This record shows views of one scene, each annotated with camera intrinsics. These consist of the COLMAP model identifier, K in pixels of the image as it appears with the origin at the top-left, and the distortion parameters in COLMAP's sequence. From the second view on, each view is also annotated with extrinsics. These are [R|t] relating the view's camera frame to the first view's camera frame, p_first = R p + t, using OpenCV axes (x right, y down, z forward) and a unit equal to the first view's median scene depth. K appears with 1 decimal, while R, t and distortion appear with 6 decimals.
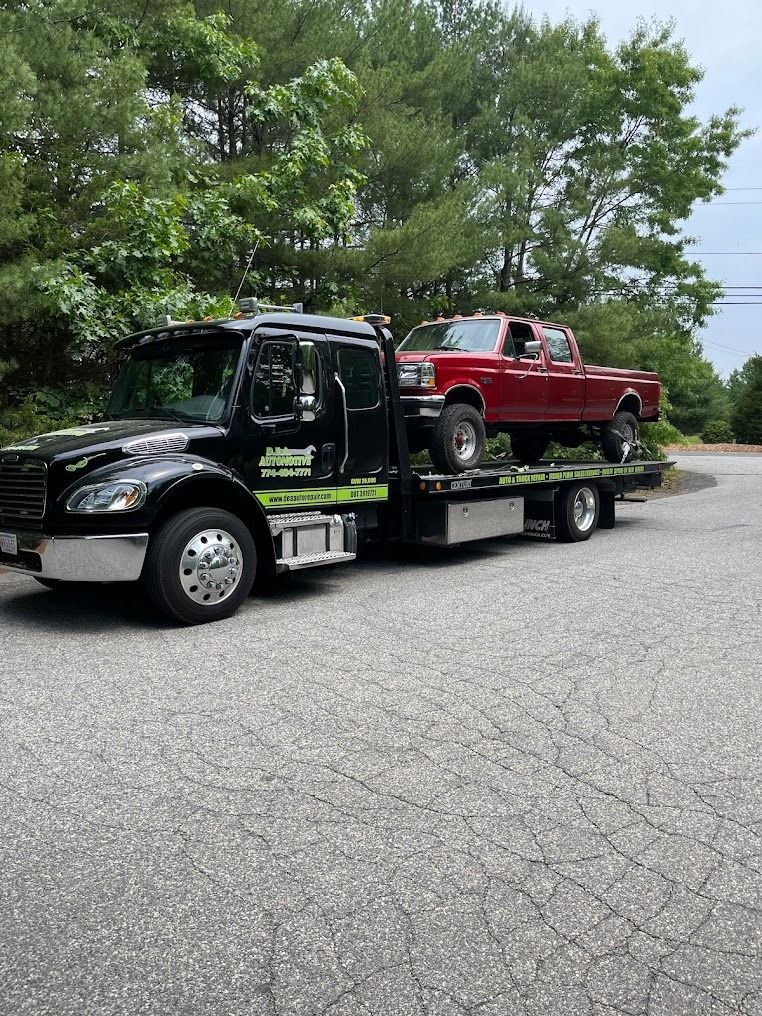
lens RADIAL K [[768.5, 0, 381.0], [0, 768.5, 508.0], [0, 0, 1]] dist [0.121306, -0.215973]
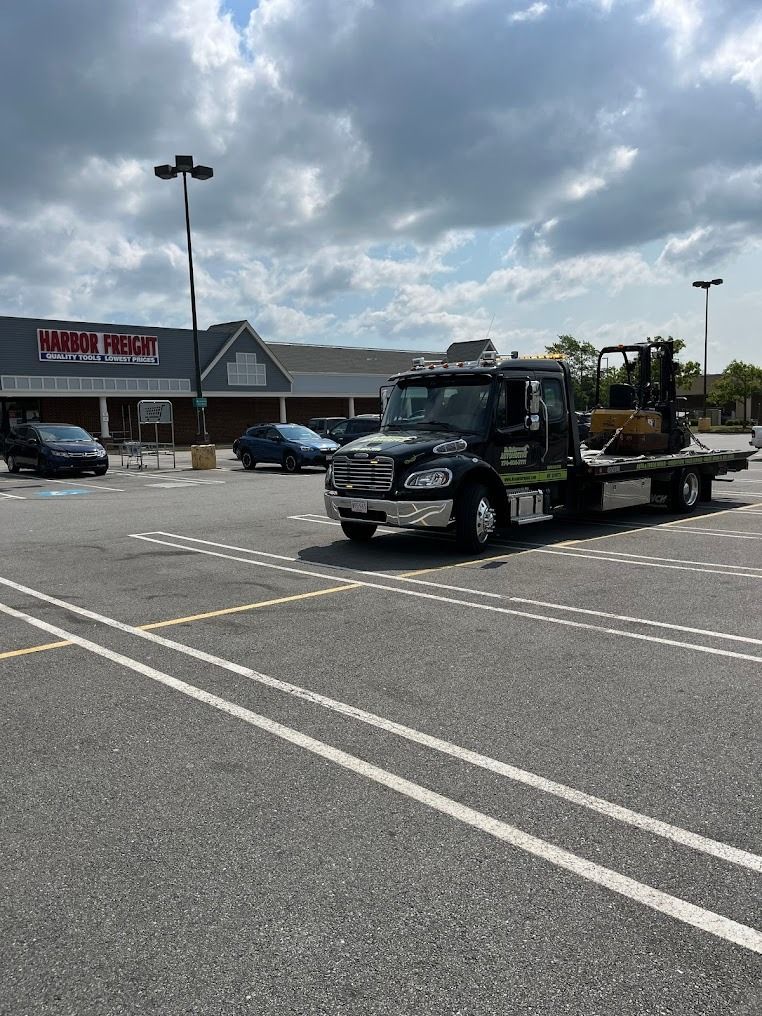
lens RADIAL K [[768.5, 0, 381.0], [0, 768.5, 508.0], [0, 0, 1]] dist [0.121306, -0.215973]
pose [[0.998426, 0.000131, -0.056076, -0.296222], [0.001212, 0.999714, 0.023900, 0.008077], [0.056064, -0.023931, 0.998140, -0.564082]]
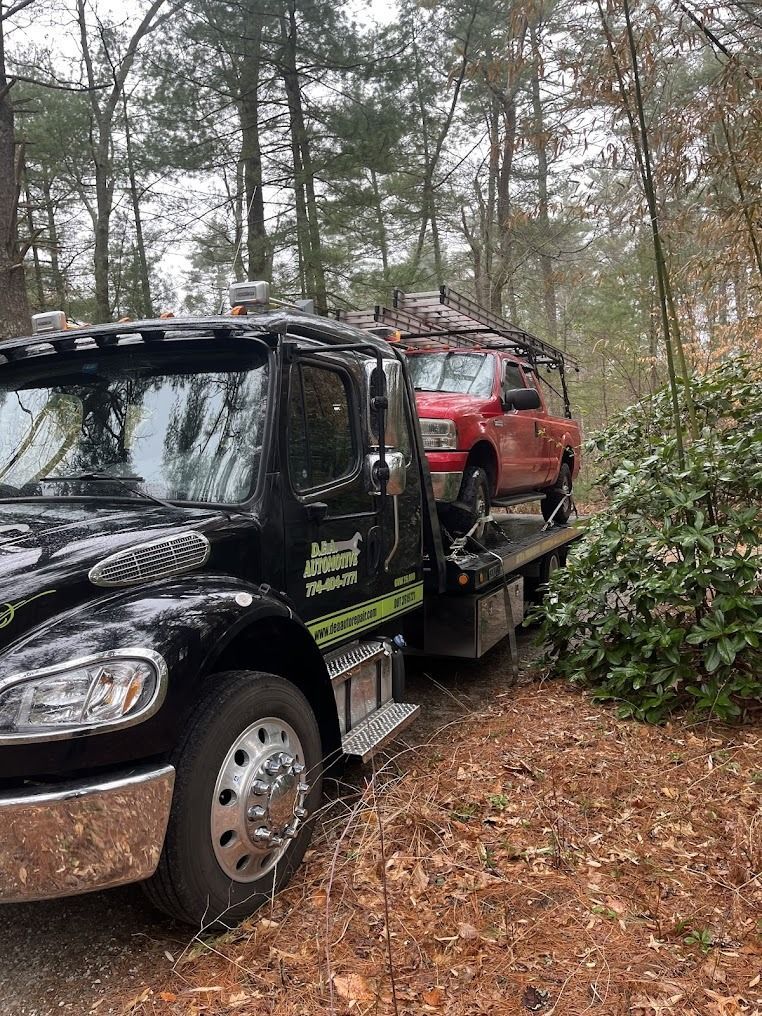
lens RADIAL K [[768.5, 0, 381.0], [0, 768.5, 508.0], [0, 0, 1]] dist [0.121306, -0.215973]
pose [[0.943537, -0.037018, 0.329191, -0.269018], [0.056137, 0.997232, -0.048760, -0.070180], [-0.326475, 0.064487, 0.943003, 0.431230]]
